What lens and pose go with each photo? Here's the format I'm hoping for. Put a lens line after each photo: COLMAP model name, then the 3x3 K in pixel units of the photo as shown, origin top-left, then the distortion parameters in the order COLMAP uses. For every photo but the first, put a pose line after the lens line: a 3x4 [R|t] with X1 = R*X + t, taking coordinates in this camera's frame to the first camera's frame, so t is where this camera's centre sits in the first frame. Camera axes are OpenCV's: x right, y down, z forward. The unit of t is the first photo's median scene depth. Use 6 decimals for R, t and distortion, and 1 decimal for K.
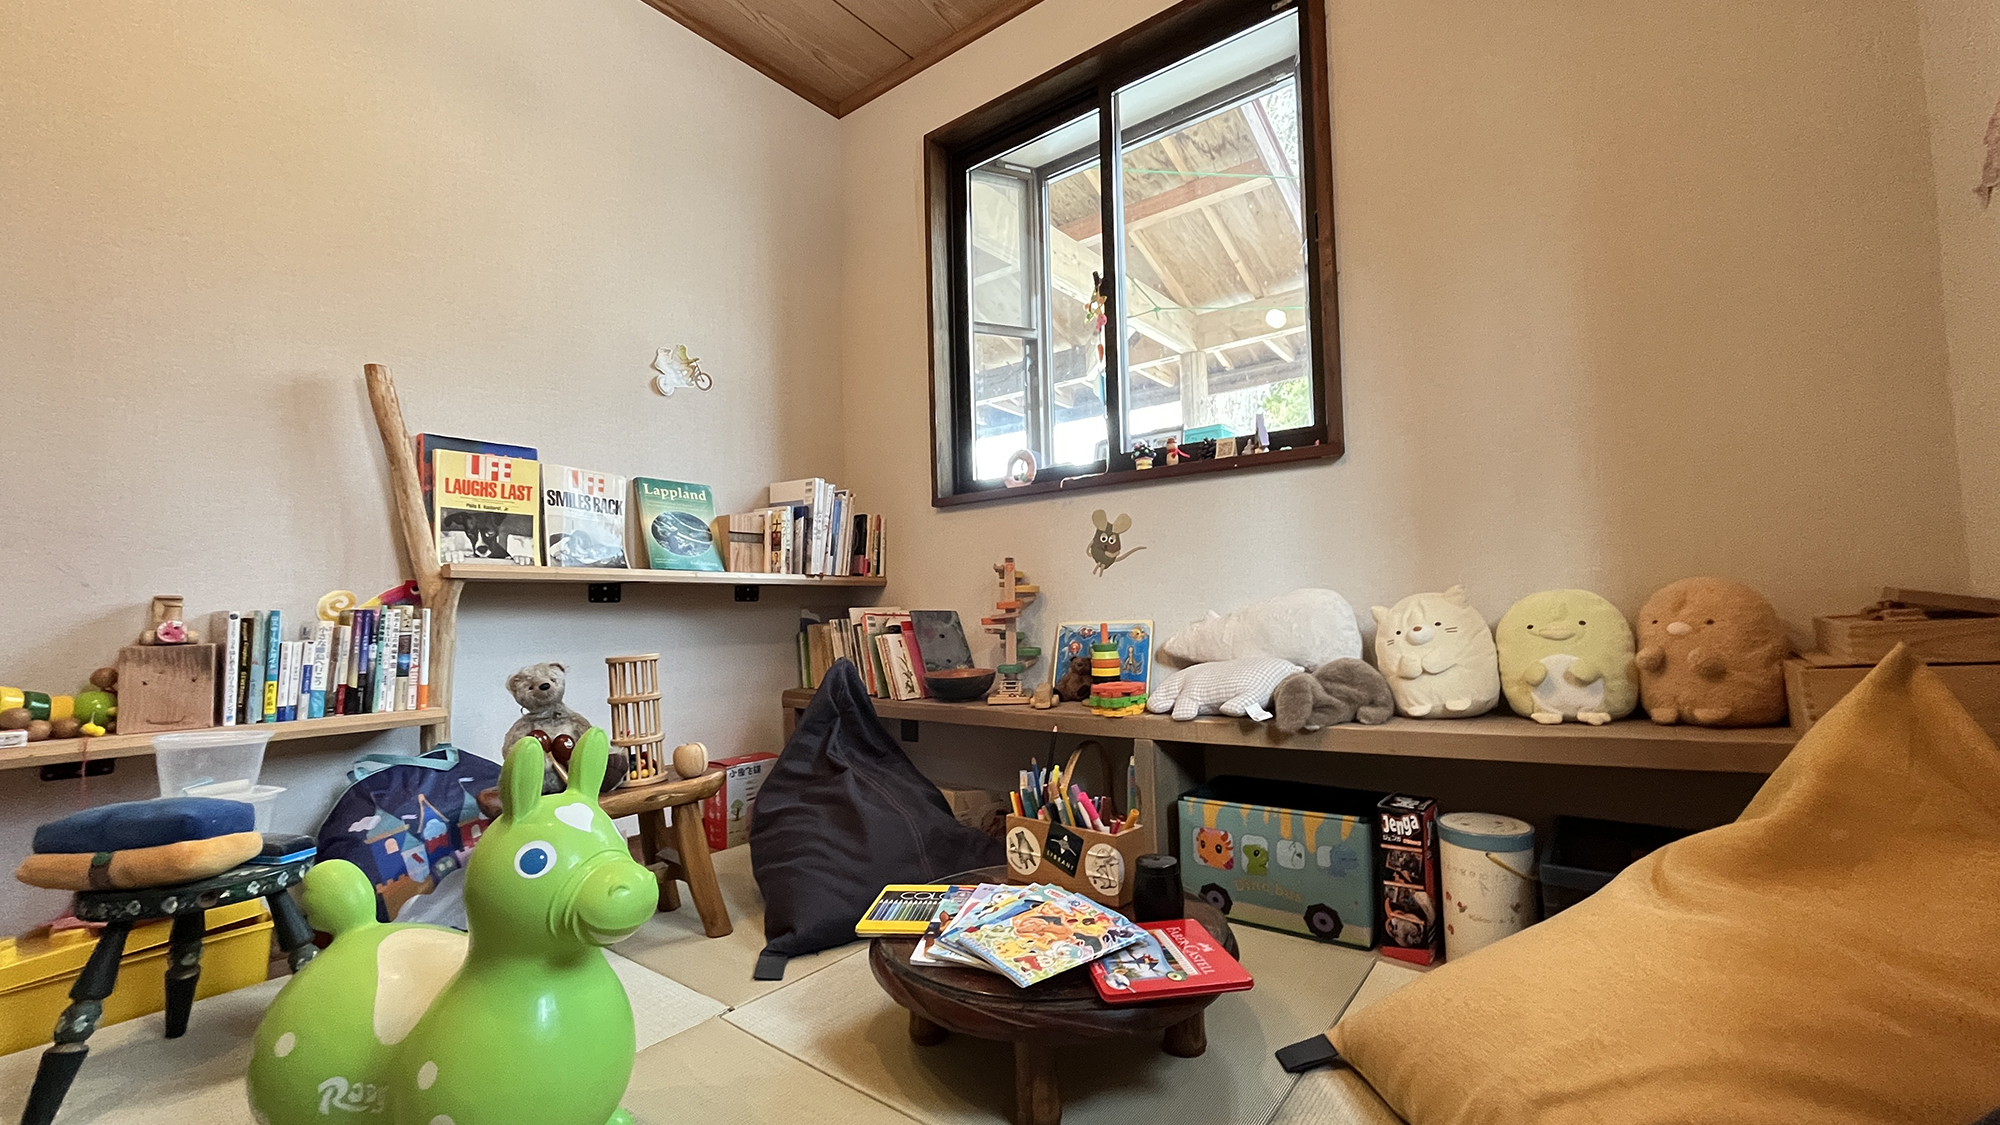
lens RADIAL K [[804.9, 0, 1004.3], [0, 804.9, 568.9], [0, 0, 1]] dist [-0.000854, 0.000523]
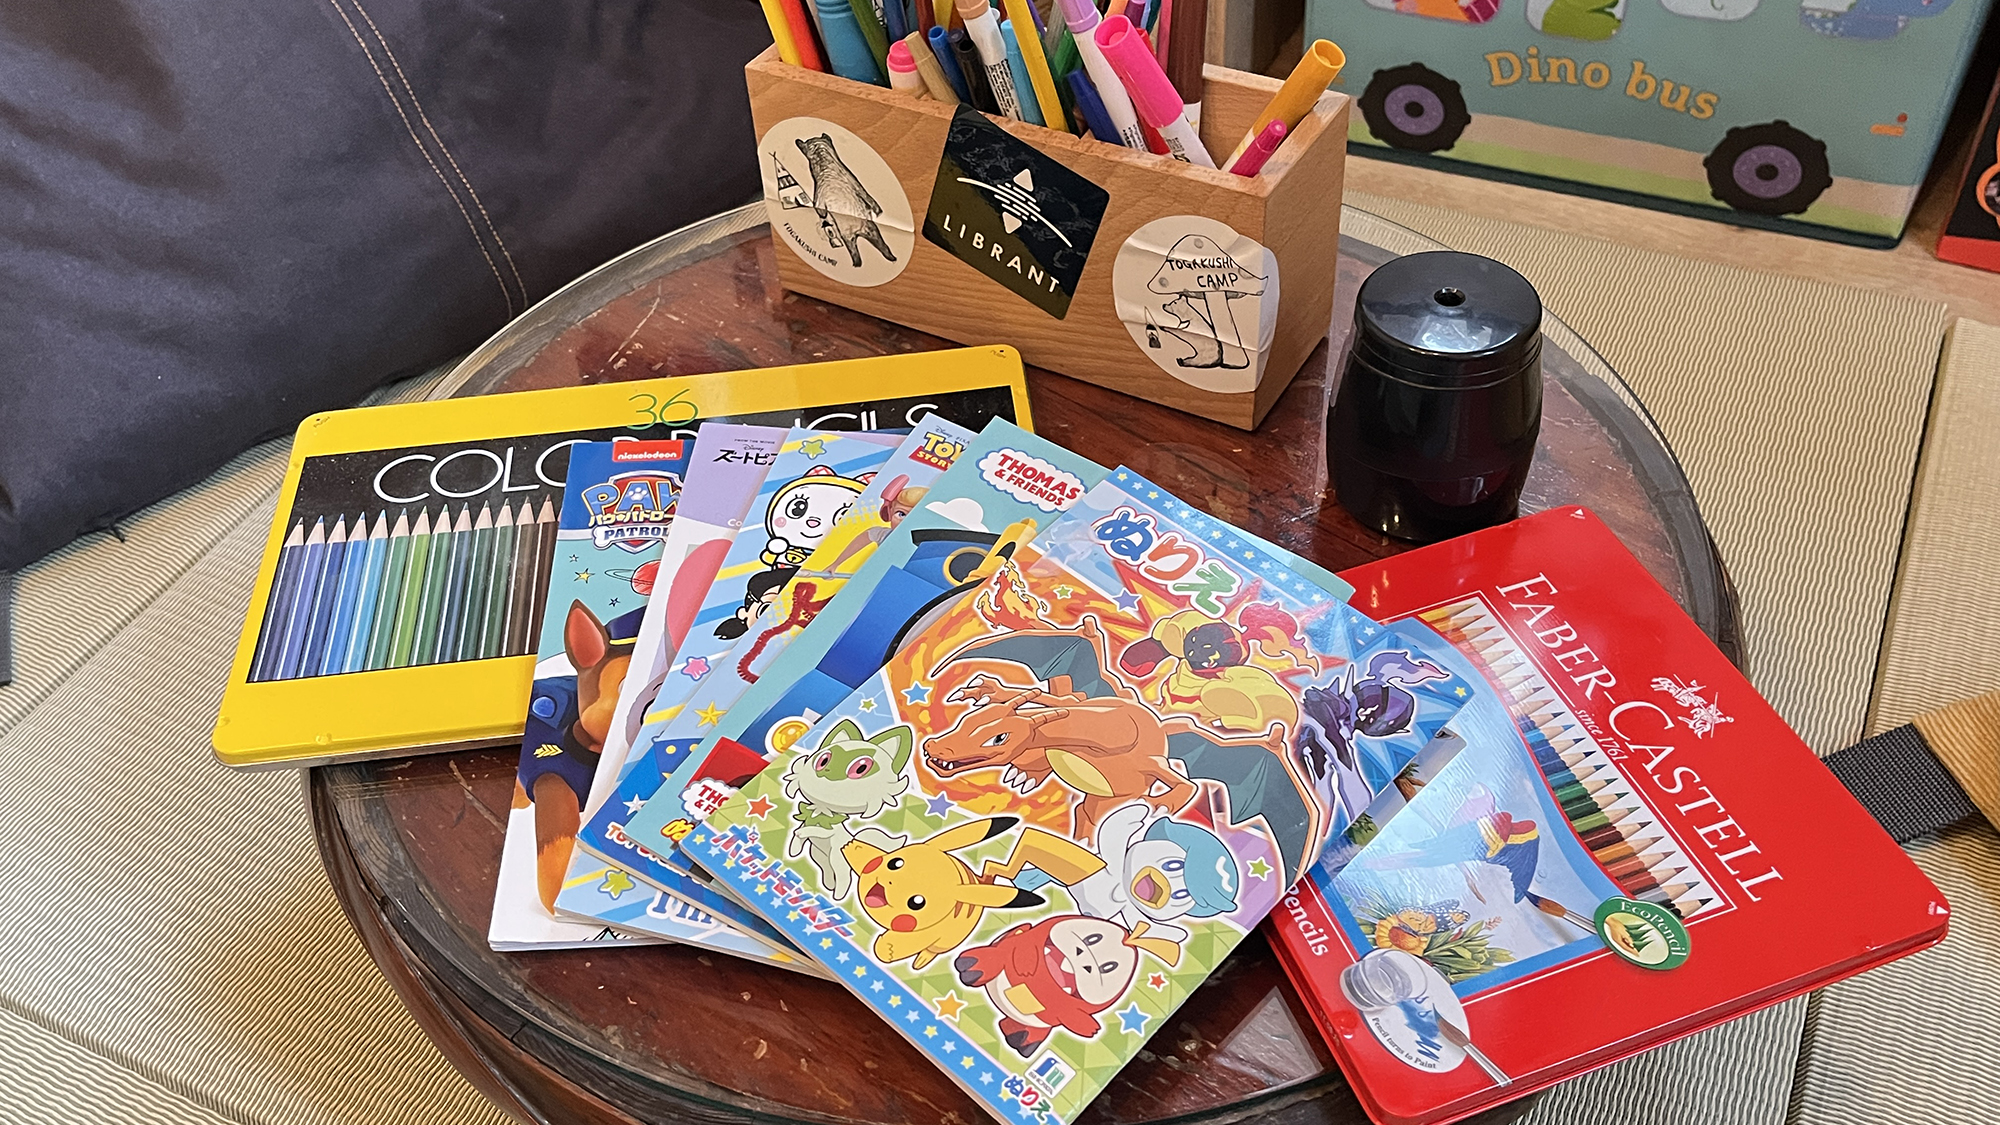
lens RADIAL K [[1852.4, 0, 985.6], [0, 1852.4, 566.5], [0, 0, 1]] dist [0.044322, -0.001869]
pose [[0.979213, -0.157591, 0.127699, -0.023137], [0.018133, 0.695064, 0.718719, 0.021383], [-0.202023, -0.701463, 0.683473, 0.560157]]
